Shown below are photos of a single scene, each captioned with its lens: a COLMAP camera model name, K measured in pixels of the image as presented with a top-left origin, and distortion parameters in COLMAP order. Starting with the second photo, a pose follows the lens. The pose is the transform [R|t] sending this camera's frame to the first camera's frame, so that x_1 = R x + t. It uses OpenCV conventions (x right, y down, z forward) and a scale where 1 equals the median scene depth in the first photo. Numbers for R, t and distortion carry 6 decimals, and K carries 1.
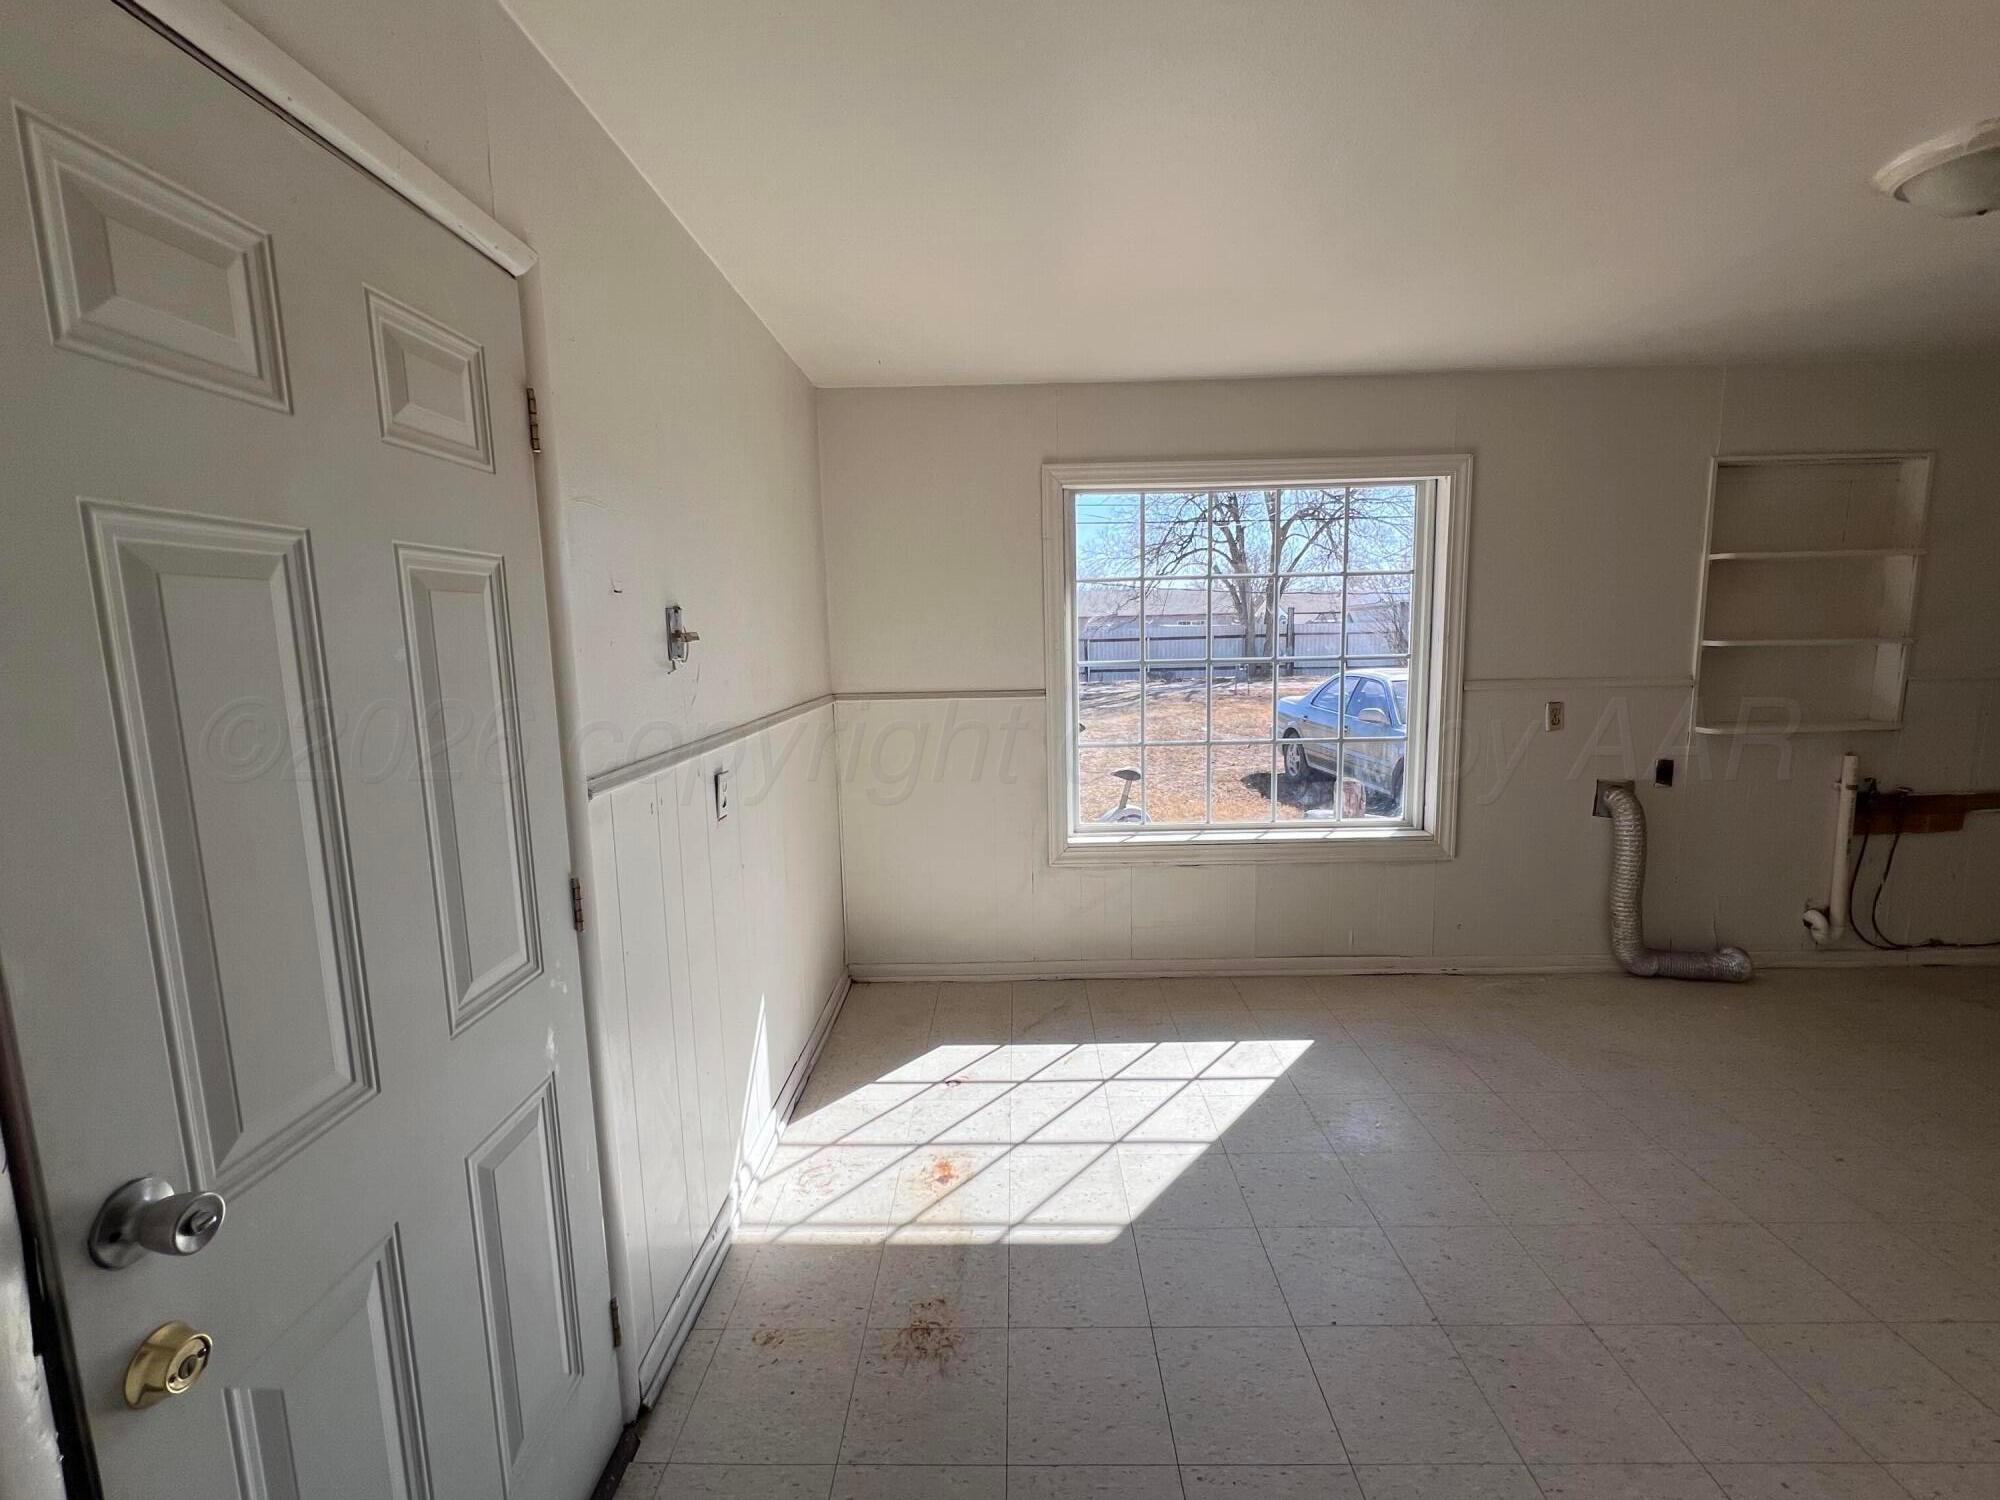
lens RADIAL K [[878.2, 0, 999.9], [0, 878.2, 752.0], [0, 0, 1]] dist [-0.000037, -0.000202]
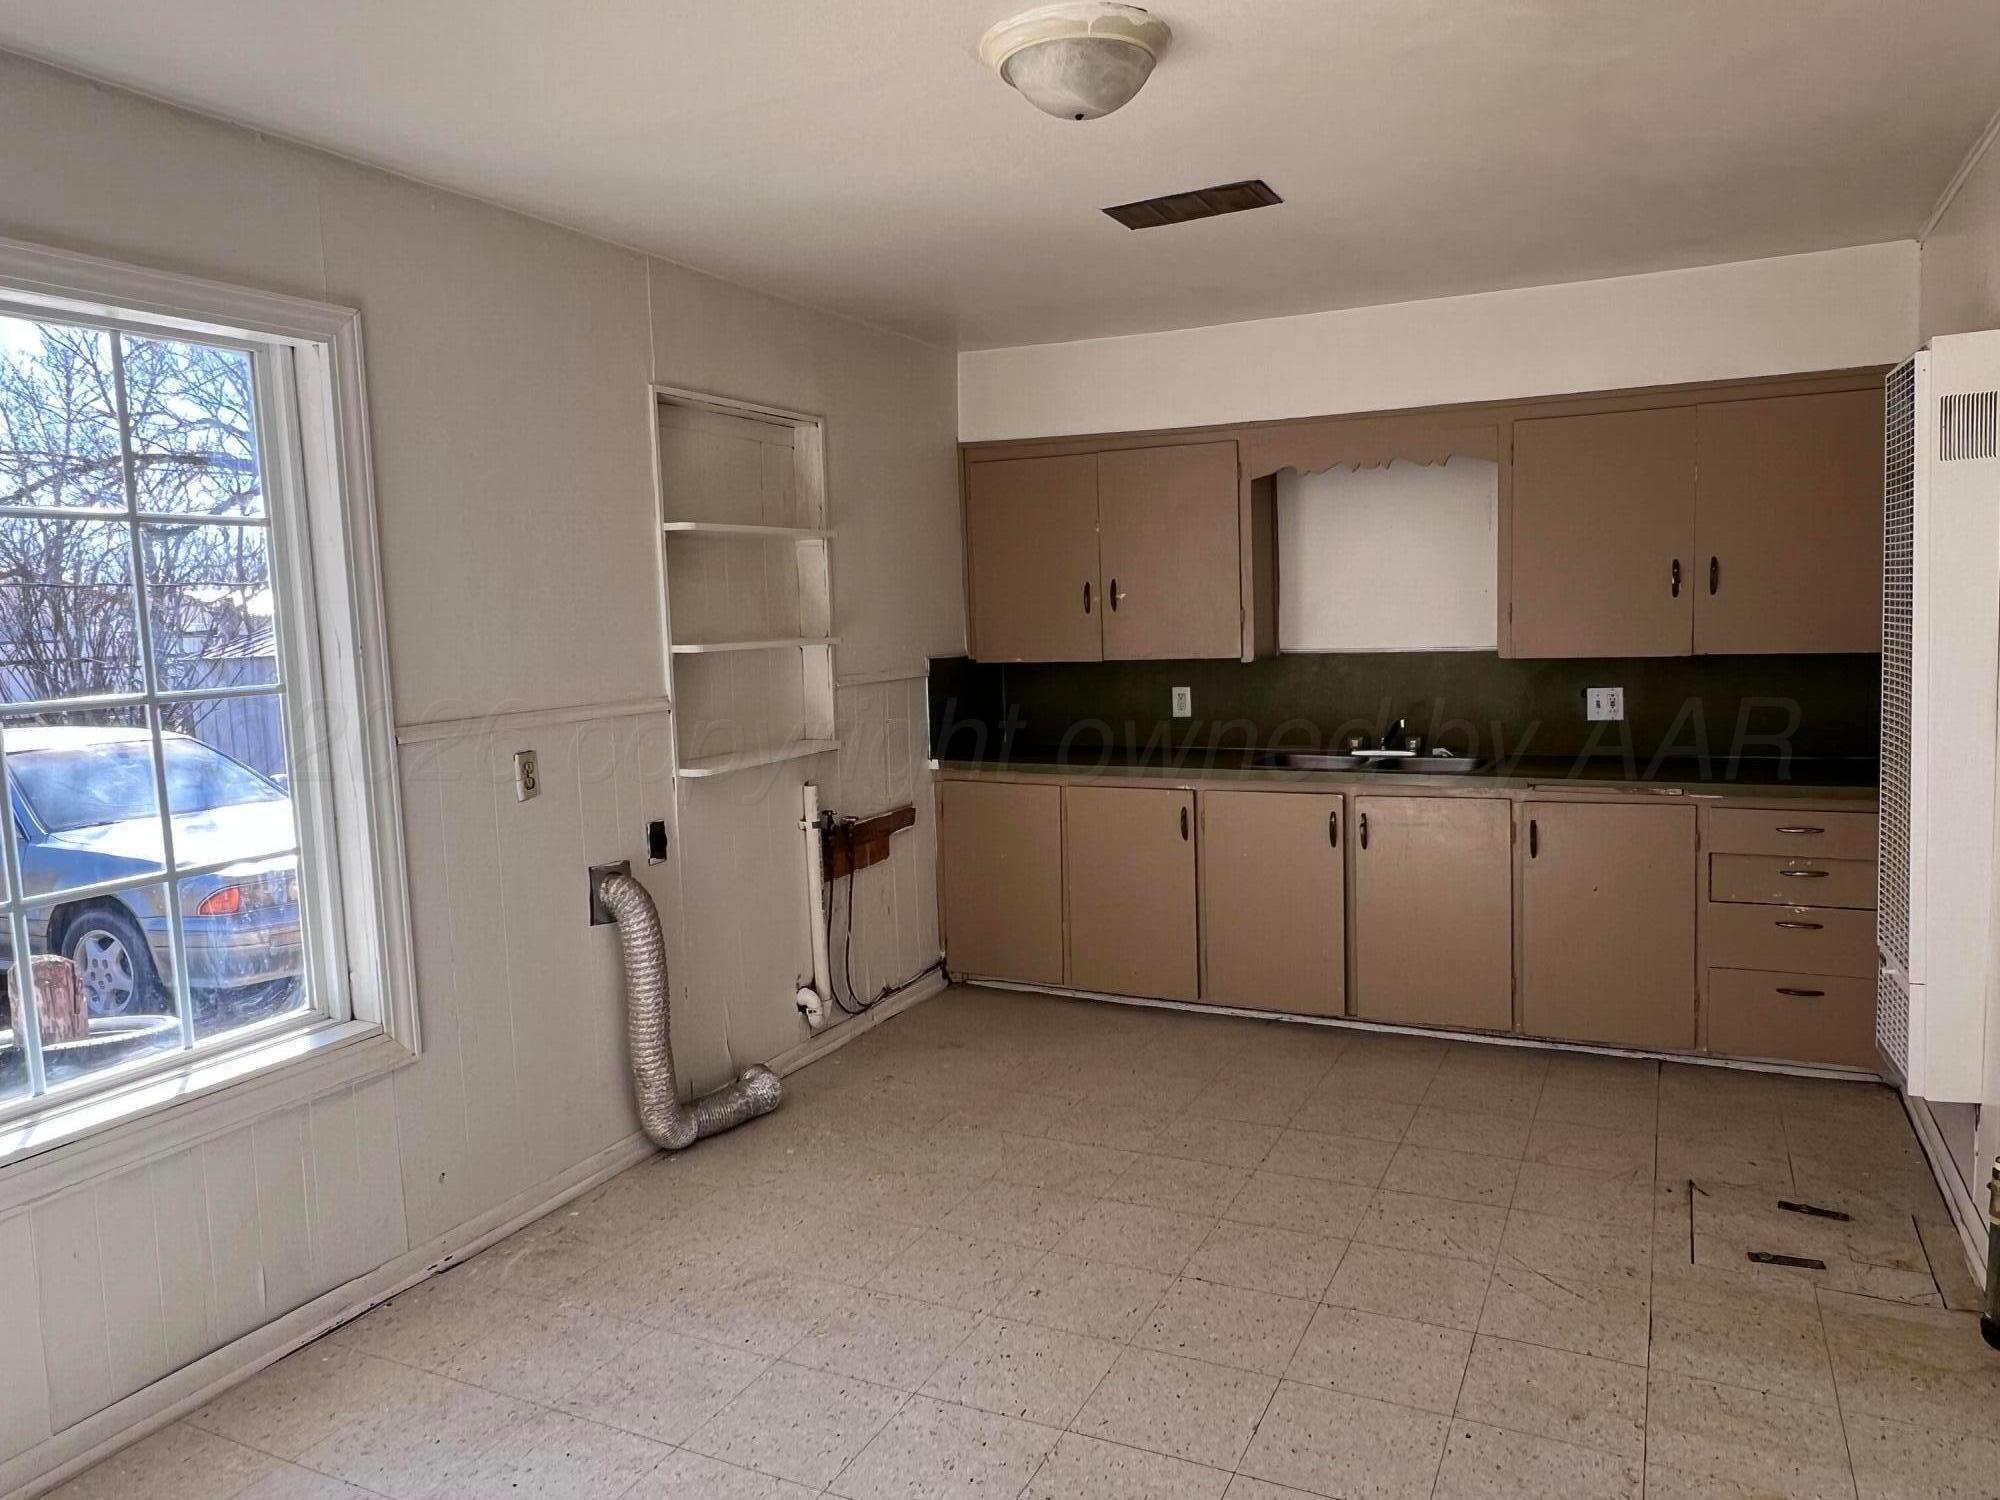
lens RADIAL K [[1382.5, 0, 1007.5], [0, 1382.5, 750.1], [0, 0, 1]] dist [-0.003735, -0.000845]
pose [[0.400790, -0.086132, 0.912112, -0.096205], [0.148735, 0.988481, 0.027988, -0.035308], [-0.904016, 0.124446, 0.408985, 0.315982]]
